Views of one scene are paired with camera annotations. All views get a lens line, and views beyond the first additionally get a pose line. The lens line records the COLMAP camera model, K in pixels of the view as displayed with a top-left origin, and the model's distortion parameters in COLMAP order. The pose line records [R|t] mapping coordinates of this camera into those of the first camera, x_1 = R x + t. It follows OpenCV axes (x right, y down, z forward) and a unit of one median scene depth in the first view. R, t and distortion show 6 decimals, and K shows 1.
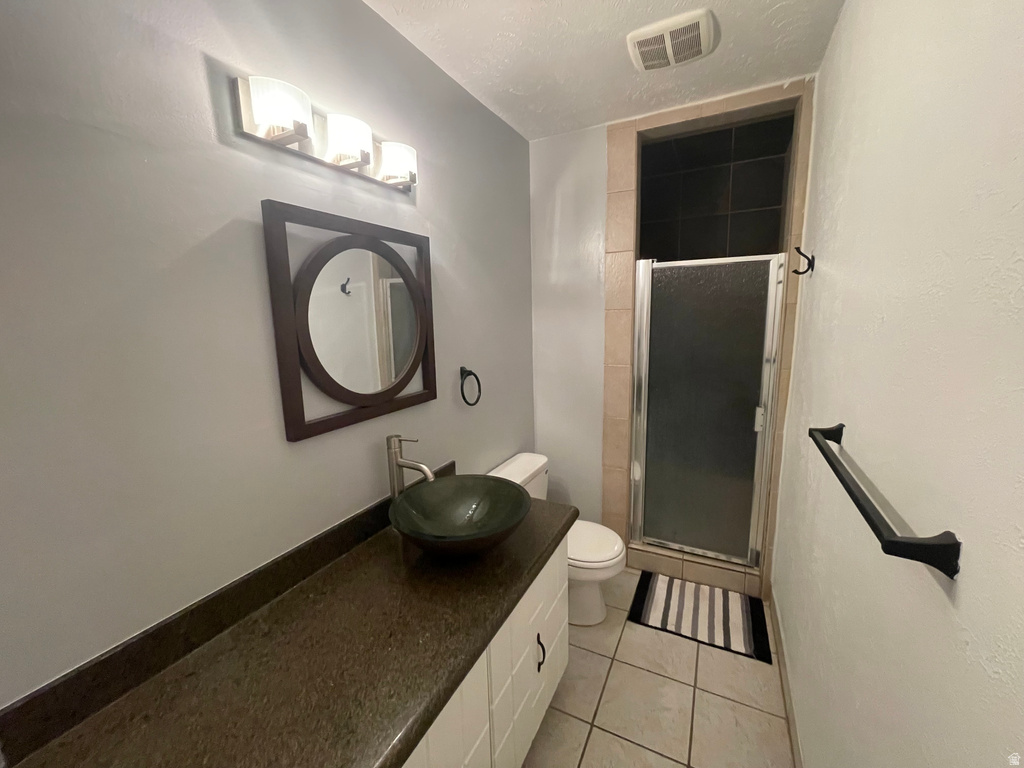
lens RADIAL K [[410.7, 0, 510.8], [0, 410.7, 383.8], [0, 0, 1]] dist [-0.001913, -0.000180]
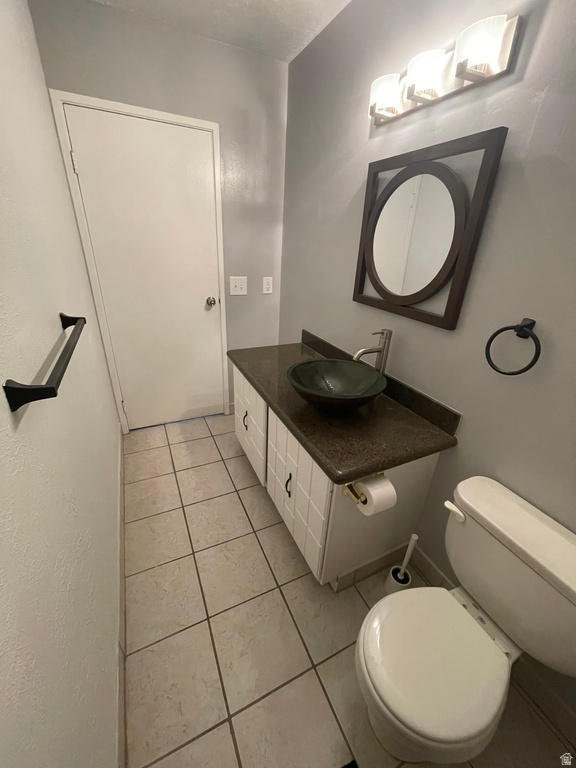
lens RADIAL K [[308.1, 0, 288.0], [0, 308.1, 384.0], [0, 0, 1]] dist [-0.001913, -0.000180]
pose [[-0.608441, 0.335654, -0.719122, 0.737537], [-0.167025, 0.831695, 0.529515, -0.217624], [0.775824, 0.442290, -0.449974, 1.337159]]
